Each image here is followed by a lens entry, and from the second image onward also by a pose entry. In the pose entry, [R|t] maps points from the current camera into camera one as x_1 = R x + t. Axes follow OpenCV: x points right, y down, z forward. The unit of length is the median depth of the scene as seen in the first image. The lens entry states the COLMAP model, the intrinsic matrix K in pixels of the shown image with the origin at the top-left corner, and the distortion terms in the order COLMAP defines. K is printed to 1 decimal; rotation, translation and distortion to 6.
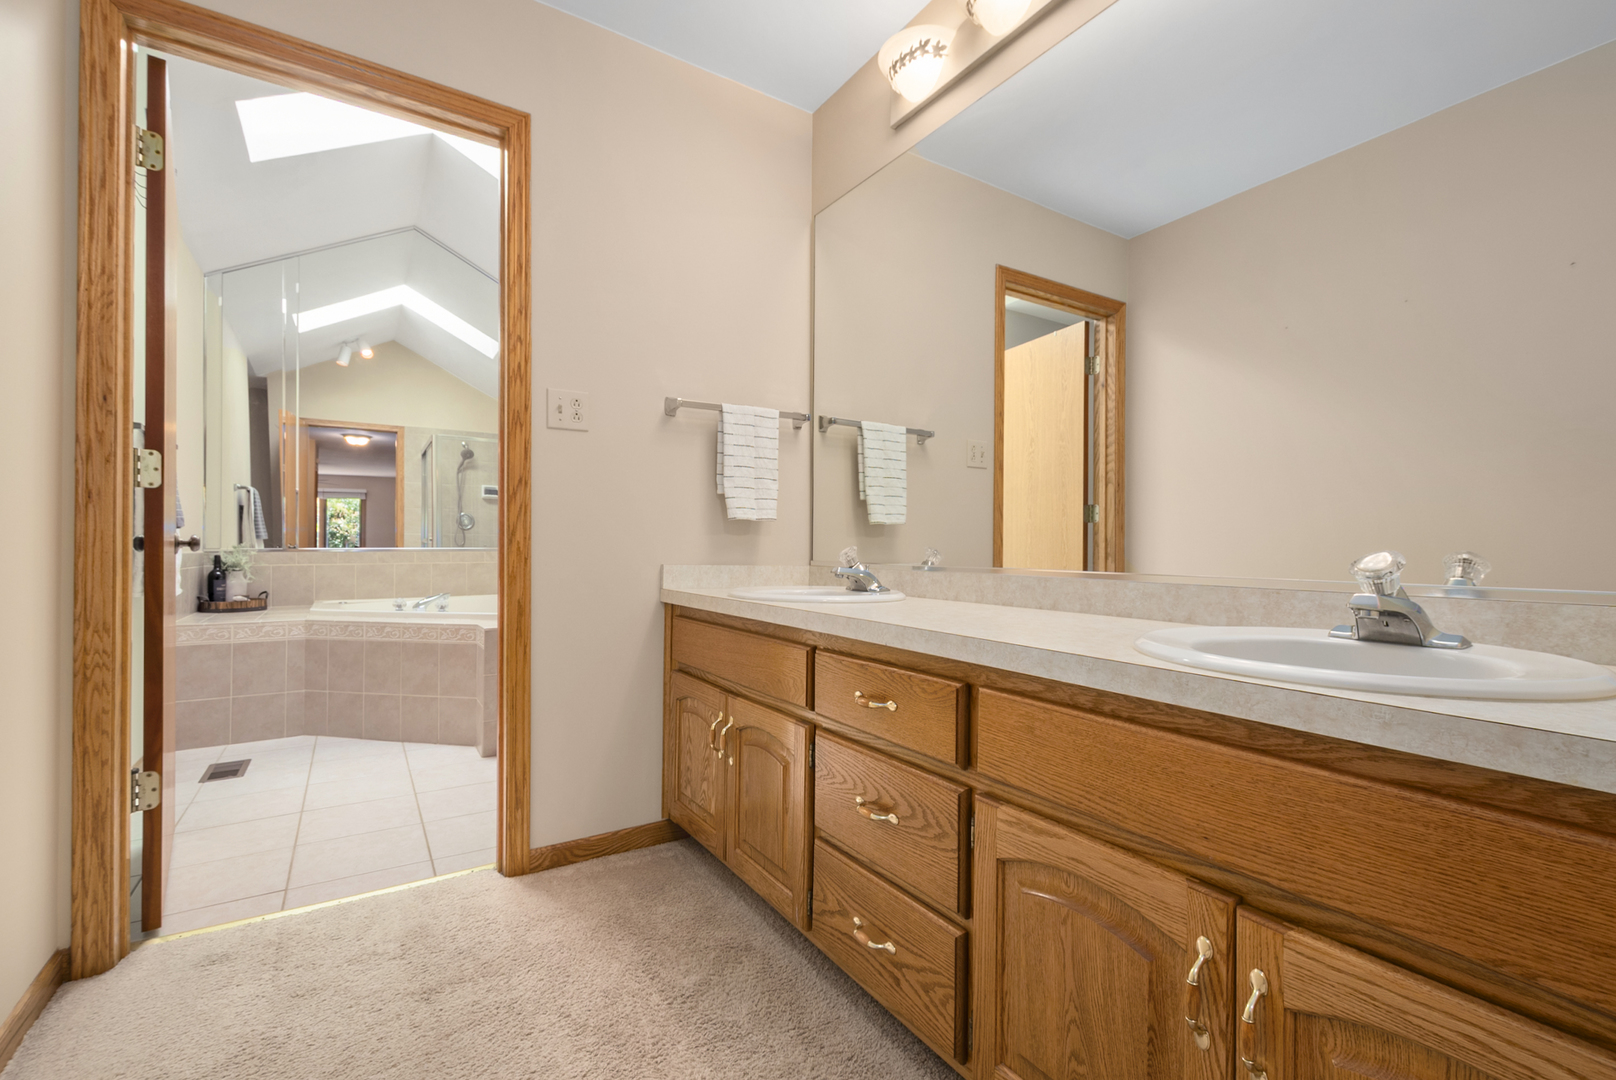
lens RADIAL K [[715.3, 0, 819.6], [0, 715.3, 537.9], [0, 0, 1]] dist [0.002807, -0.000363]
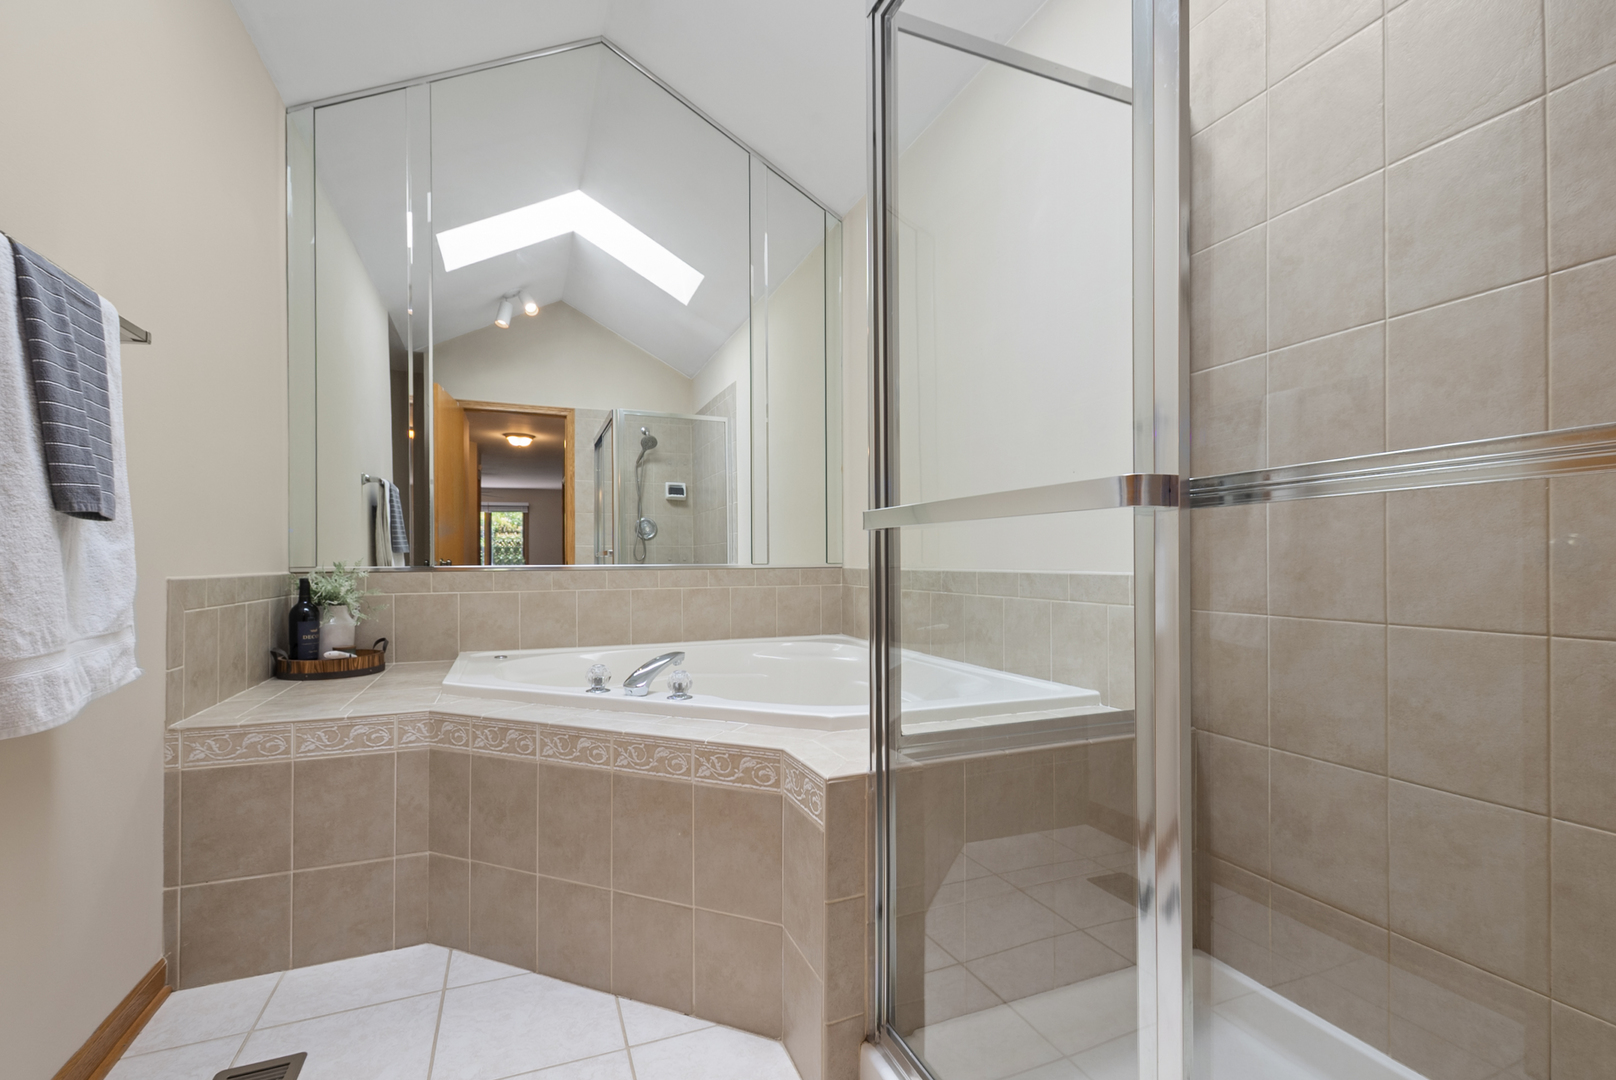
lens RADIAL K [[715.3, 0, 801.6], [0, 715.3, 553.8], [0, 0, 1]] dist [0.002807, -0.000363]
pose [[0.980276, -0.006733, -0.197517, -0.252039], [0.007184, 0.999973, 0.001565, 0.004604], [0.197502, -0.002953, 0.980298, 0.388926]]
